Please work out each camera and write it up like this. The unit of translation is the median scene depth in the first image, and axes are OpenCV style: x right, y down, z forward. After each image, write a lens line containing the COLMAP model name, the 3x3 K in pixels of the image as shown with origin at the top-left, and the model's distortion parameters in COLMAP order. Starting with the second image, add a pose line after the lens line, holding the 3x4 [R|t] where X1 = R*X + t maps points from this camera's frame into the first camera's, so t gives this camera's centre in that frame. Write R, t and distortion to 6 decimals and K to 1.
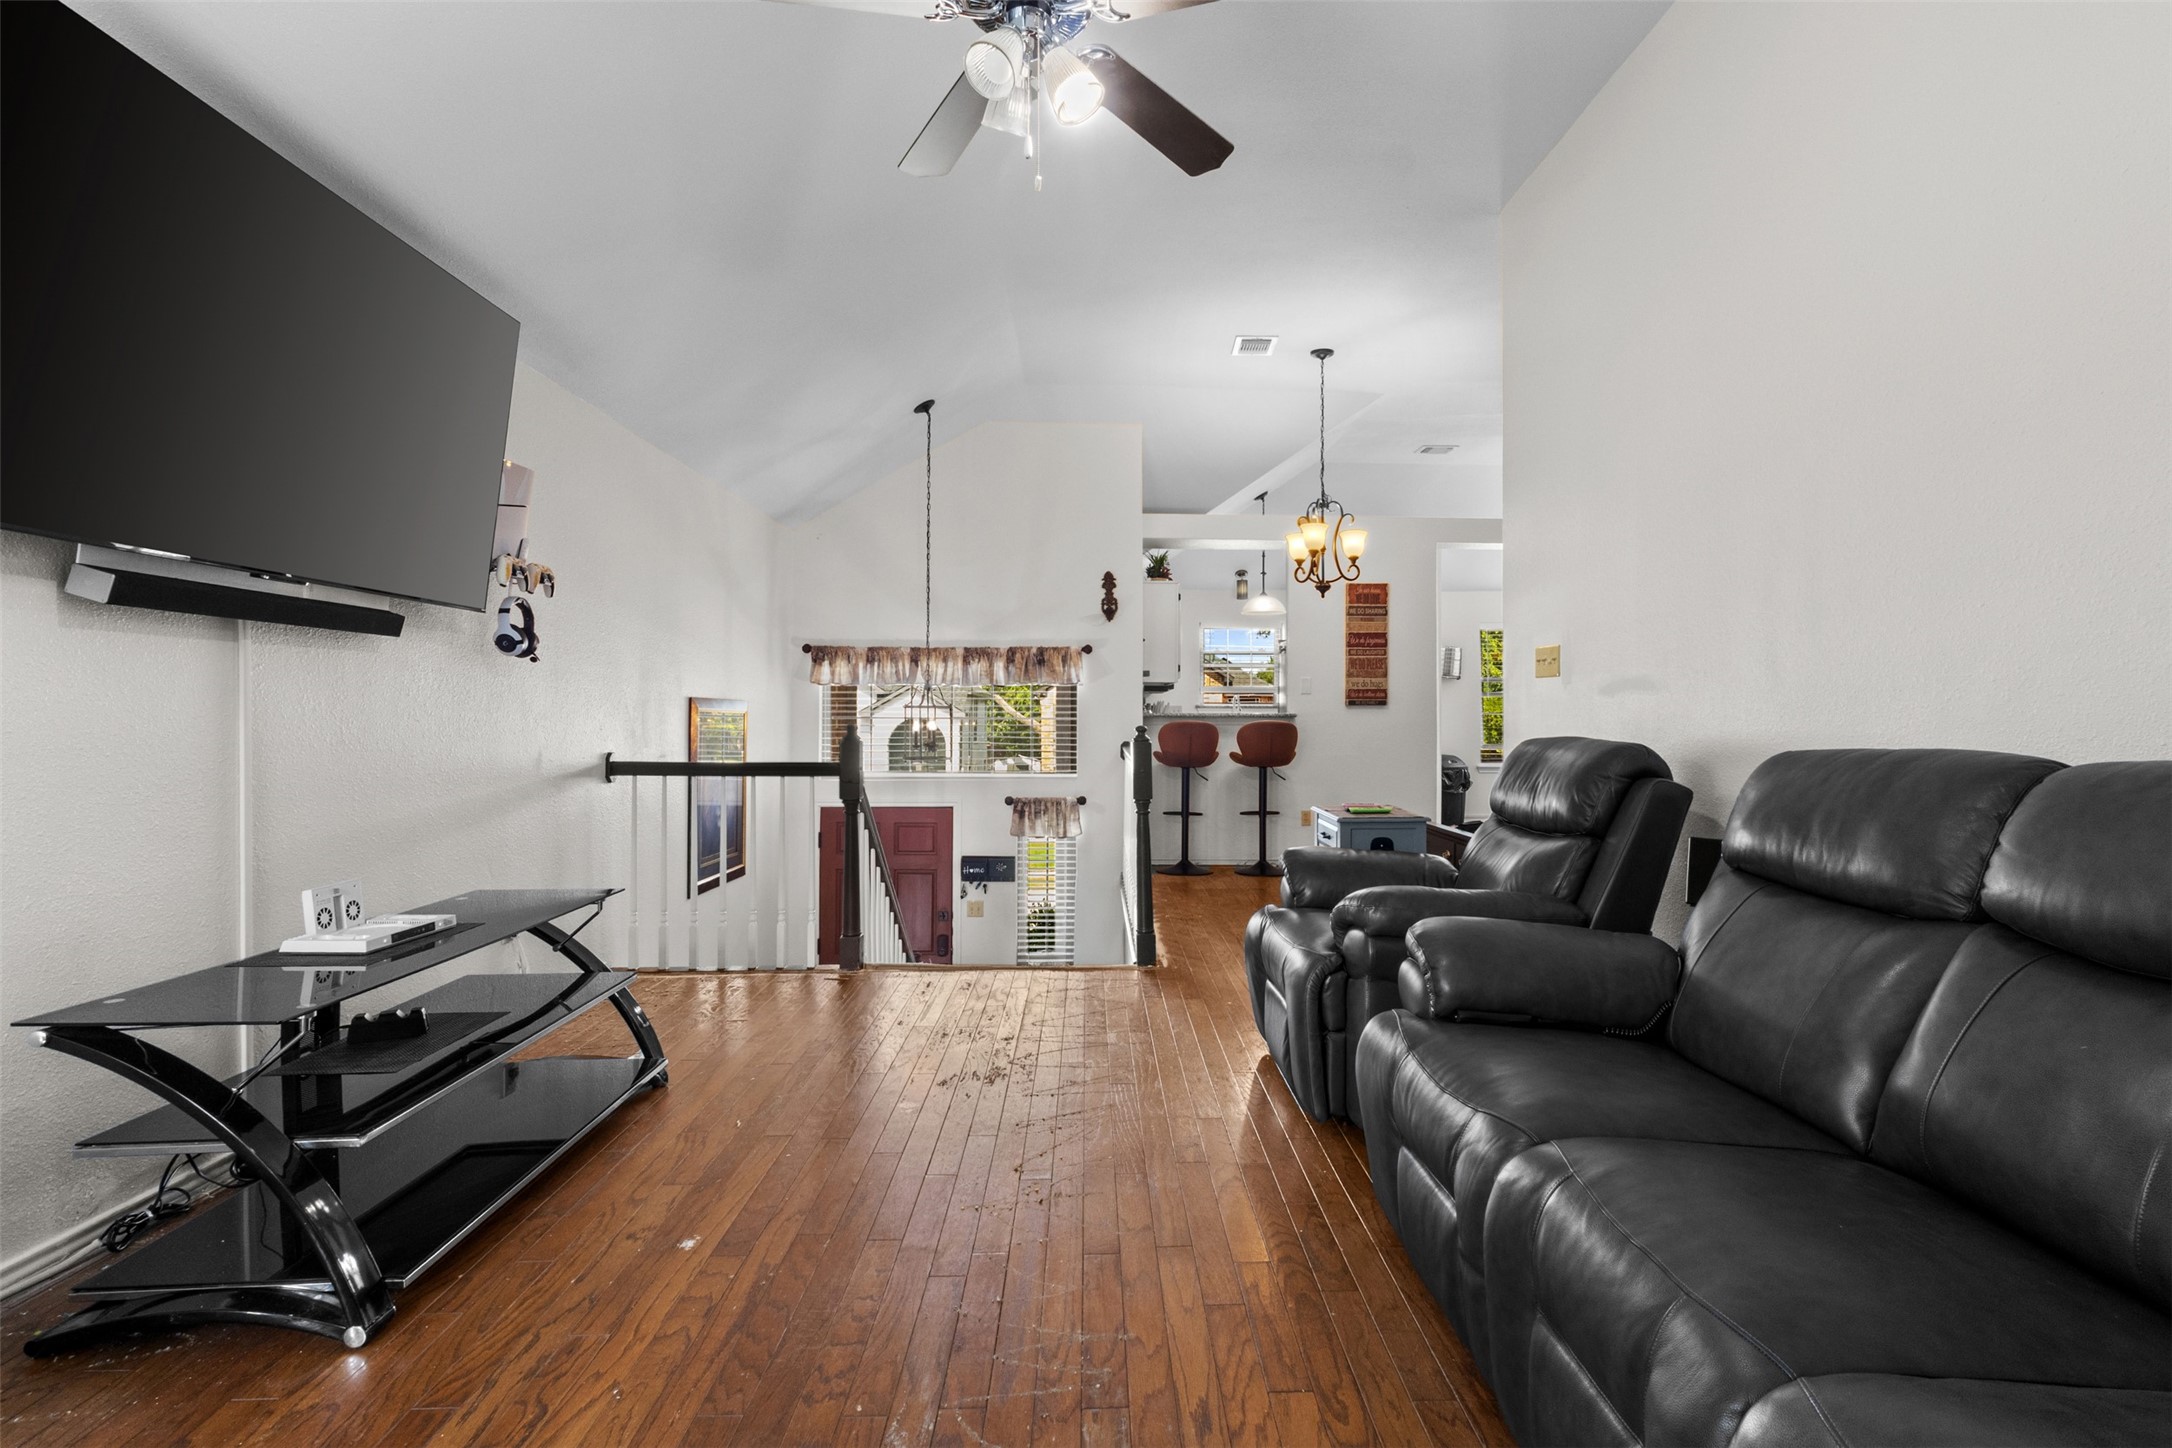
lens RADIAL K [[991.7, 0, 1093.6], [0, 991.7, 723.5], [0, 0, 1]] dist [-0.001477, 0.000203]
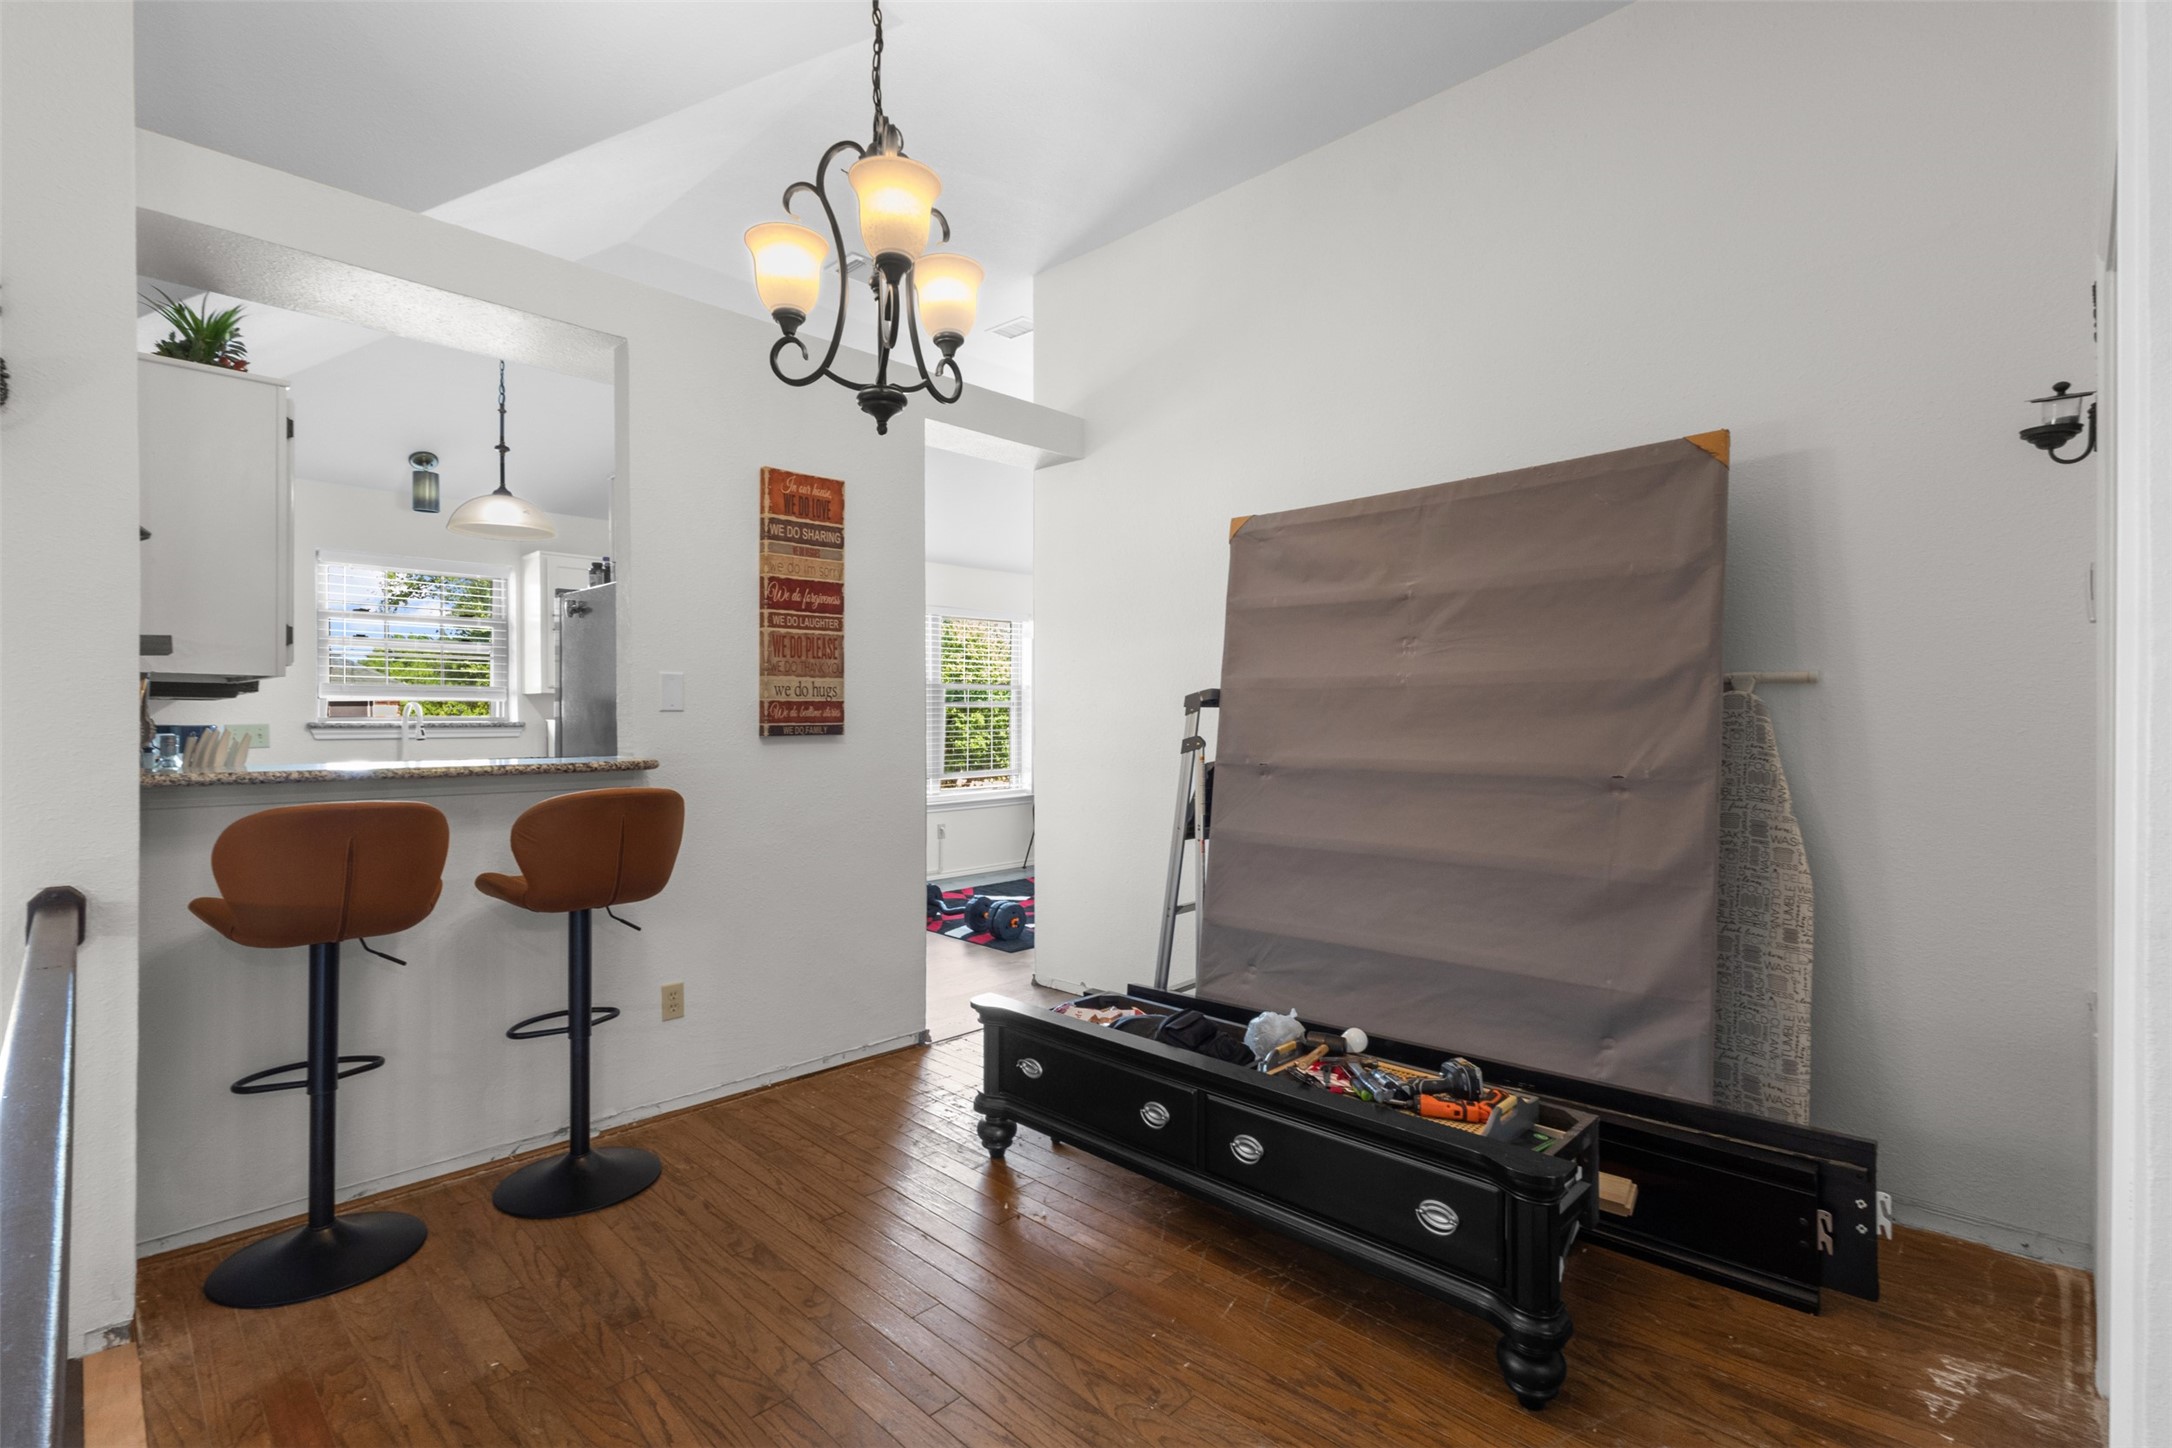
lens RADIAL K [[991.7, 0, 1093.6], [0, 991.7, 723.5], [0, 0, 1]] dist [-0.001477, 0.000203]
pose [[0.692513, -0.006227, 0.721379, 0.032679], [0.010098, 0.999948, -0.001062, -0.022179], [-0.721335, 0.008020, 0.692540, 0.578462]]
